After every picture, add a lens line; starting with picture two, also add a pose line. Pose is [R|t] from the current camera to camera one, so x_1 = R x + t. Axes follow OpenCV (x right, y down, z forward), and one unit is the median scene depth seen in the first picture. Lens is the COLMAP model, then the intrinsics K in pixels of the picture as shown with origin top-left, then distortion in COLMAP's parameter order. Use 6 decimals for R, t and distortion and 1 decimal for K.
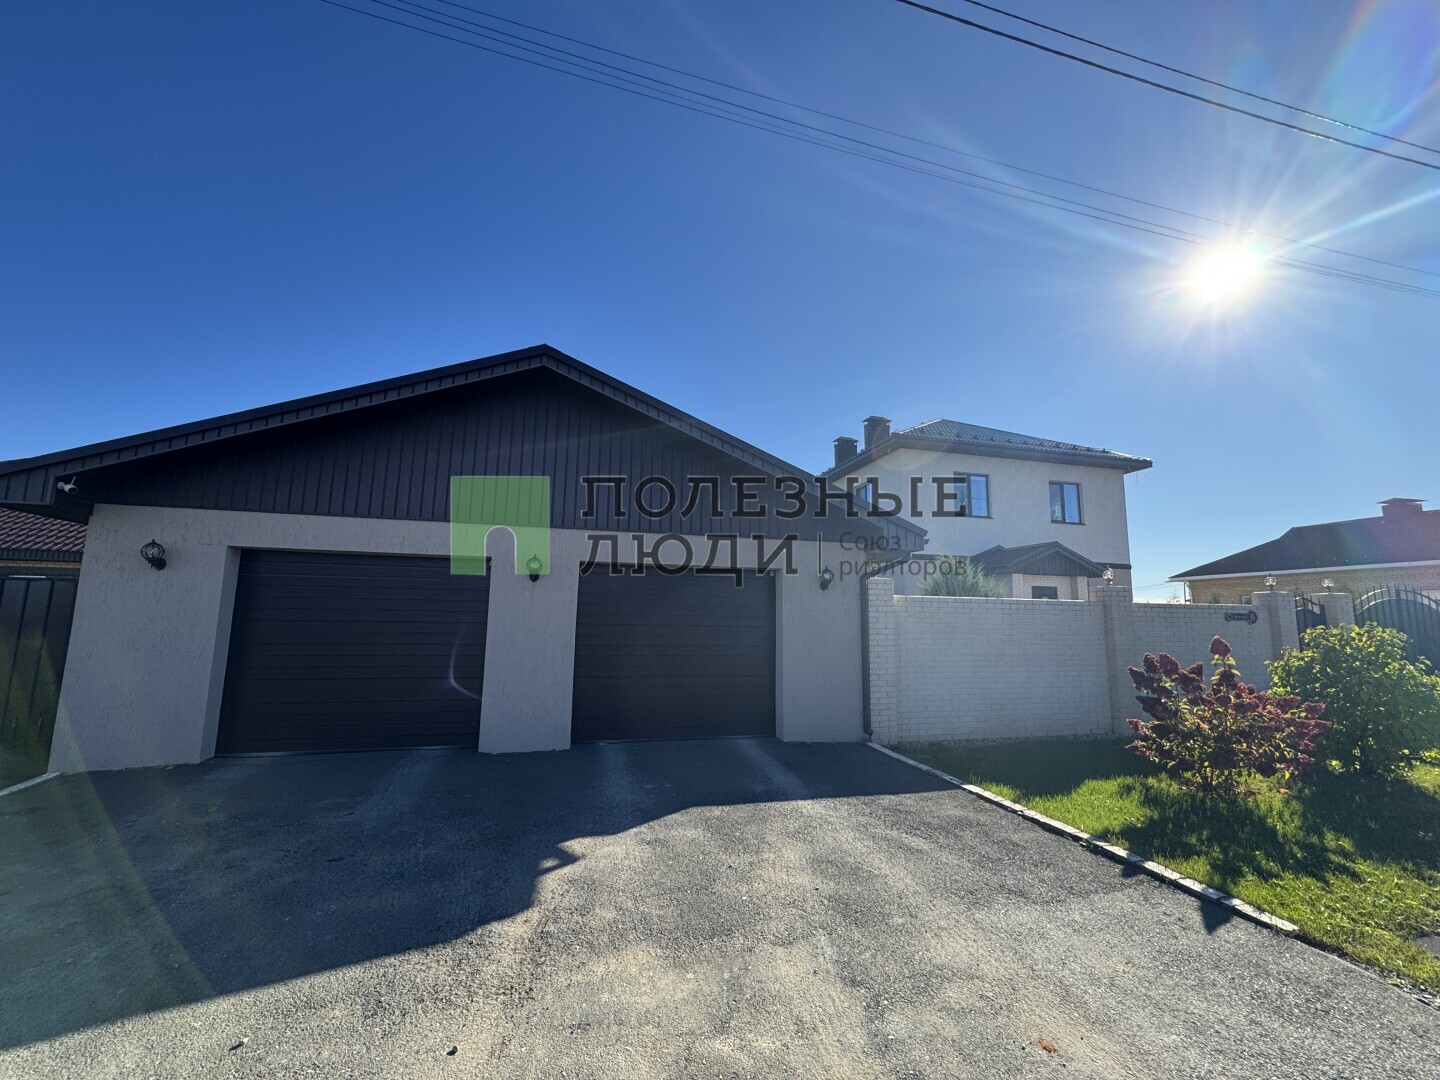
lens RADIAL K [[574.2, 0, 720.0], [0, 574.2, 540.0], [0, 0, 1]] dist [-0.001542, -0.000283]
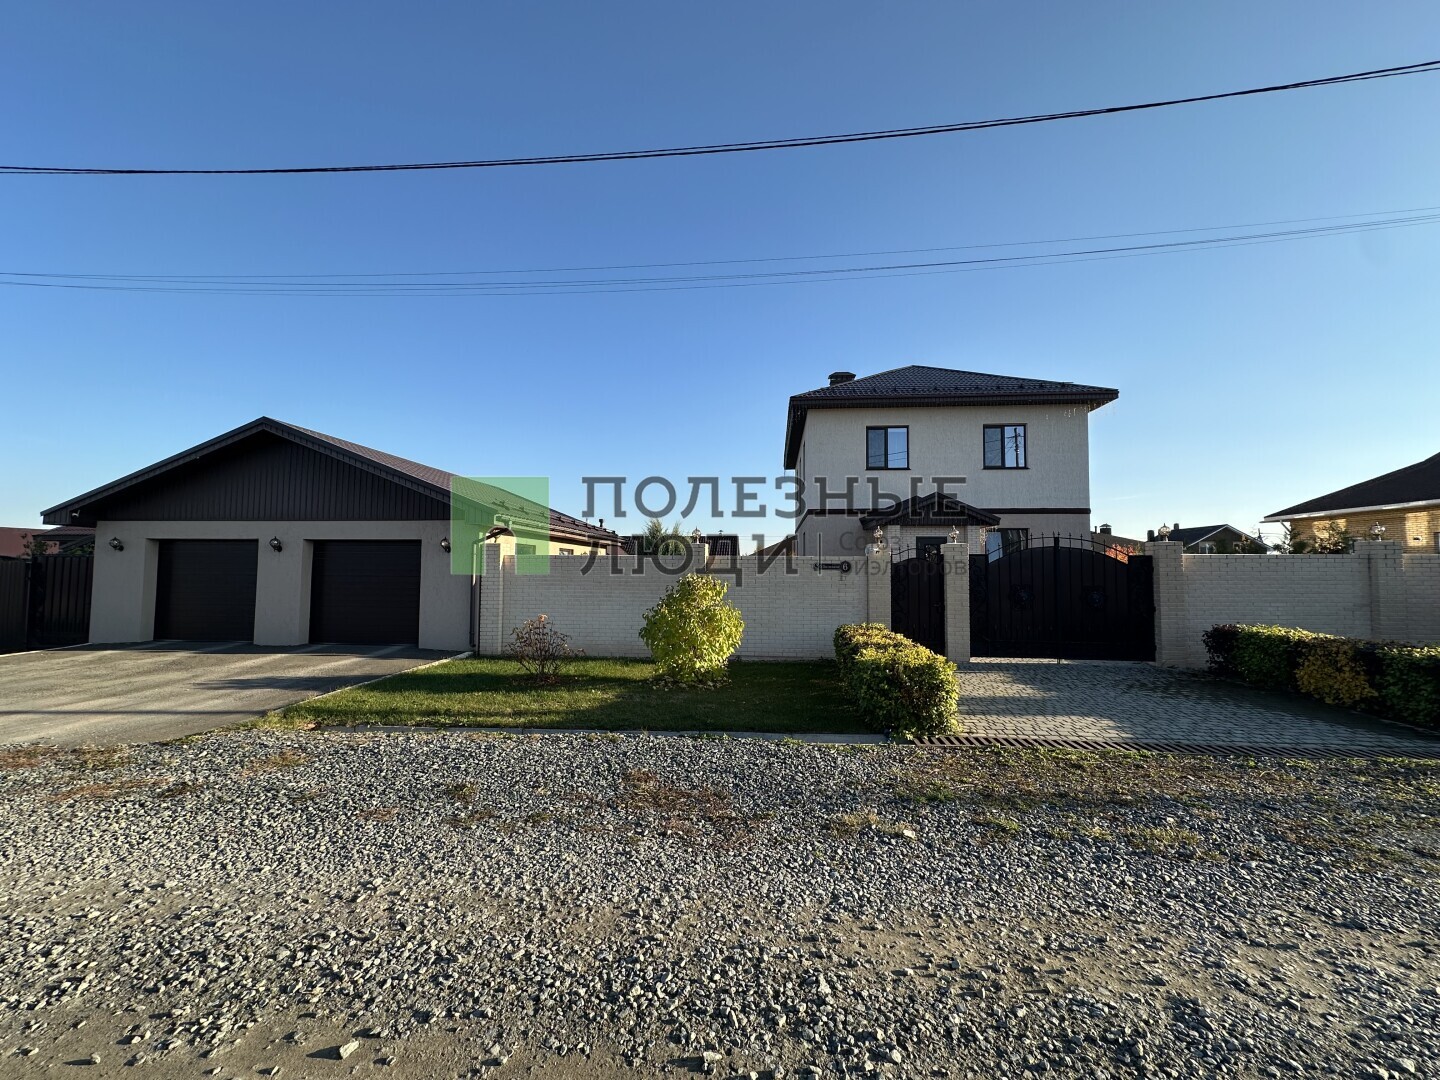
lens RADIAL K [[574.4, 0, 720.0], [0, 574.4, 540.0], [0, 0, 1]] dist [-0.000486, -0.000001]
pose [[0.939385, -0.026984, -0.341800, 0.503248], [0.054618, 0.995945, 0.071483, -0.005269], [0.338486, -0.085818, 0.937050, -0.062373]]
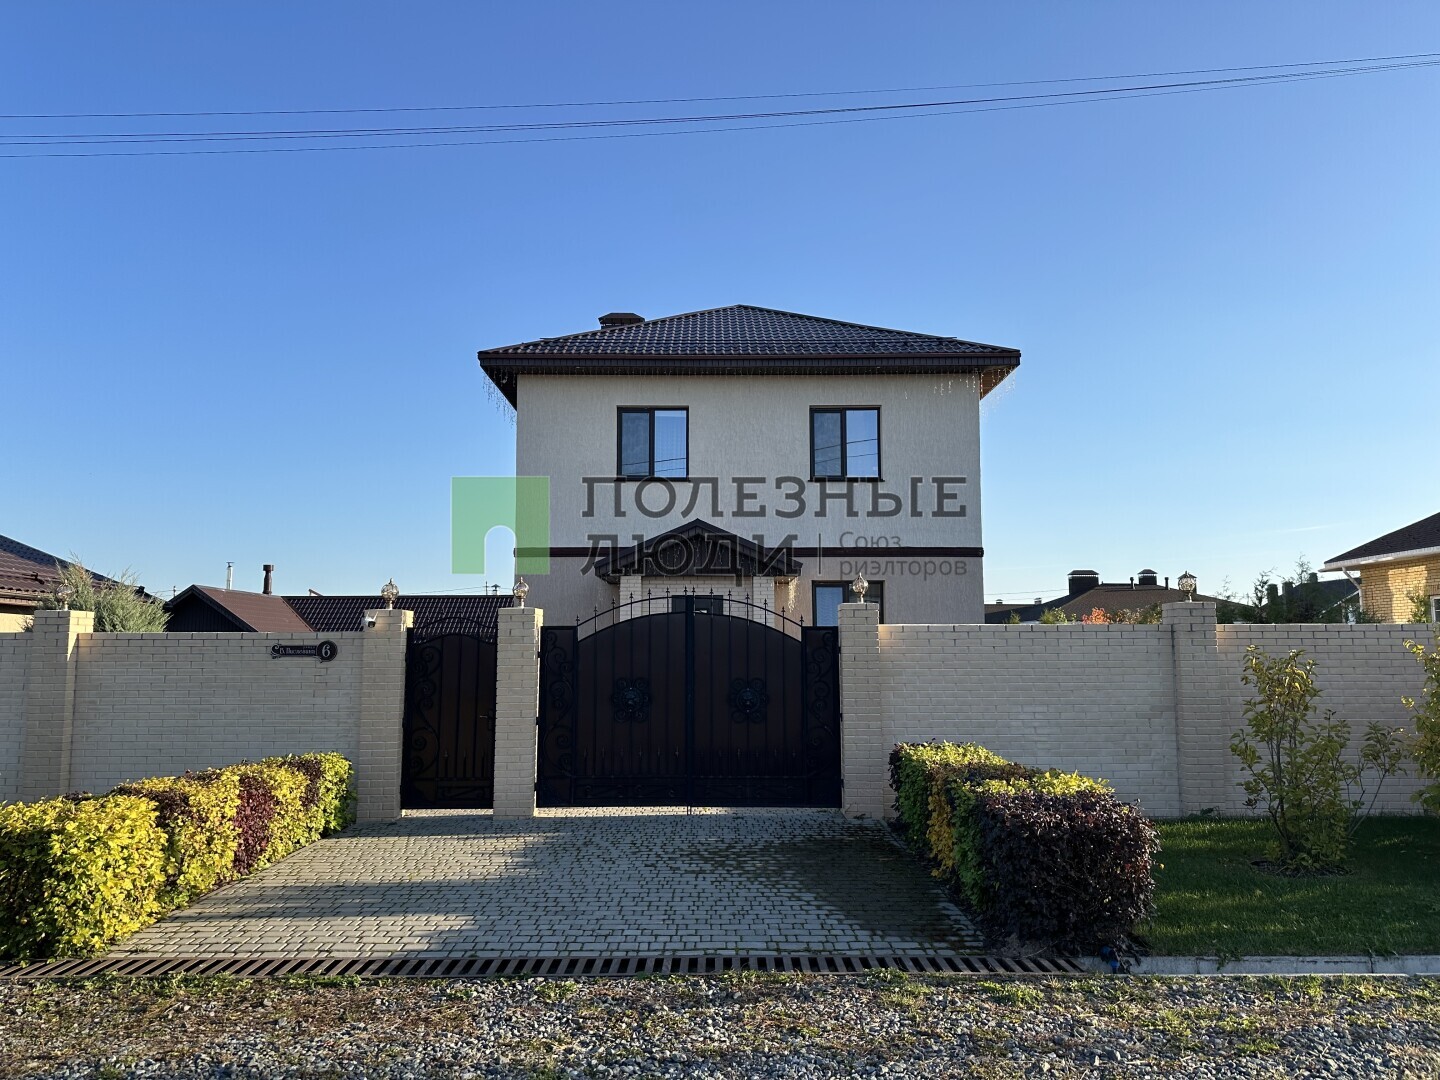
lens RADIAL K [[1004.0, 0, 720.0], [0, 1004.0, 540.0], [0, 0, 1]] dist [0.097527, -0.128361]
pose [[0.968638, -0.044527, -0.244454, 0.755045], [0.049946, 0.998624, 0.016010, 0.007752], [0.243405, -0.027717, 0.969529, 0.009930]]
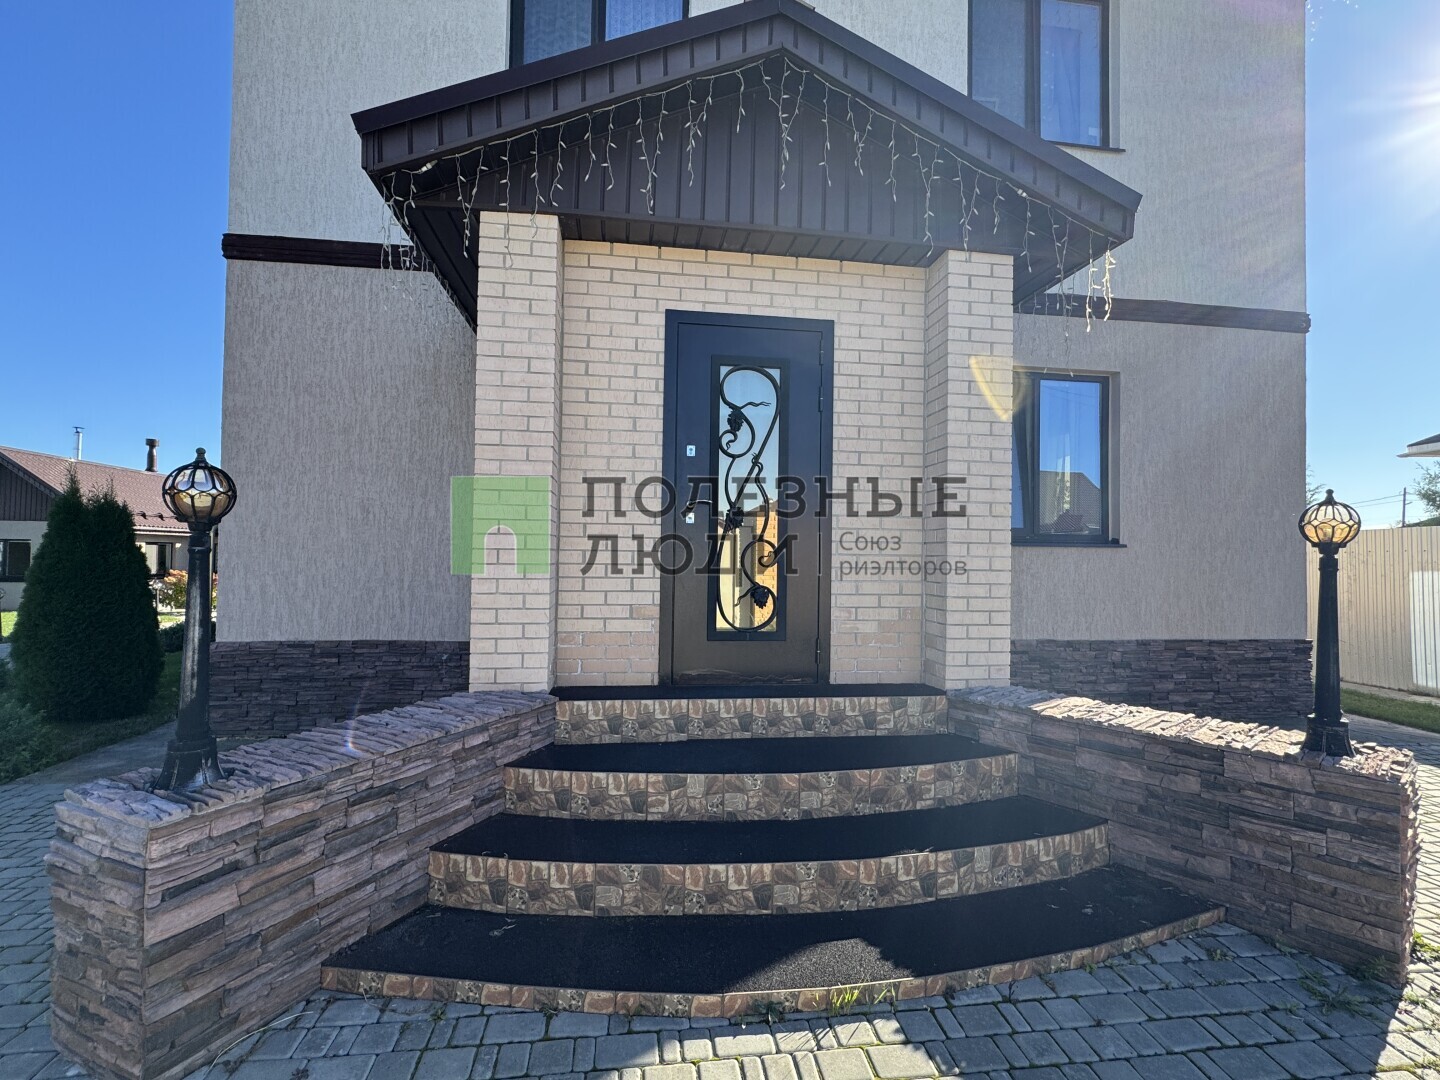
lens RADIAL K [[660.9, 0, 720.0], [0, 660.9, 540.0], [0, 0, 1]] dist [-0.002450, -0.000556]
pose [[0.993551, -0.002653, -0.113351, 0.519099], [0.014967, 0.994046, 0.107924, 0.114391], [0.112390, -0.108924, 0.987676, 0.709279]]
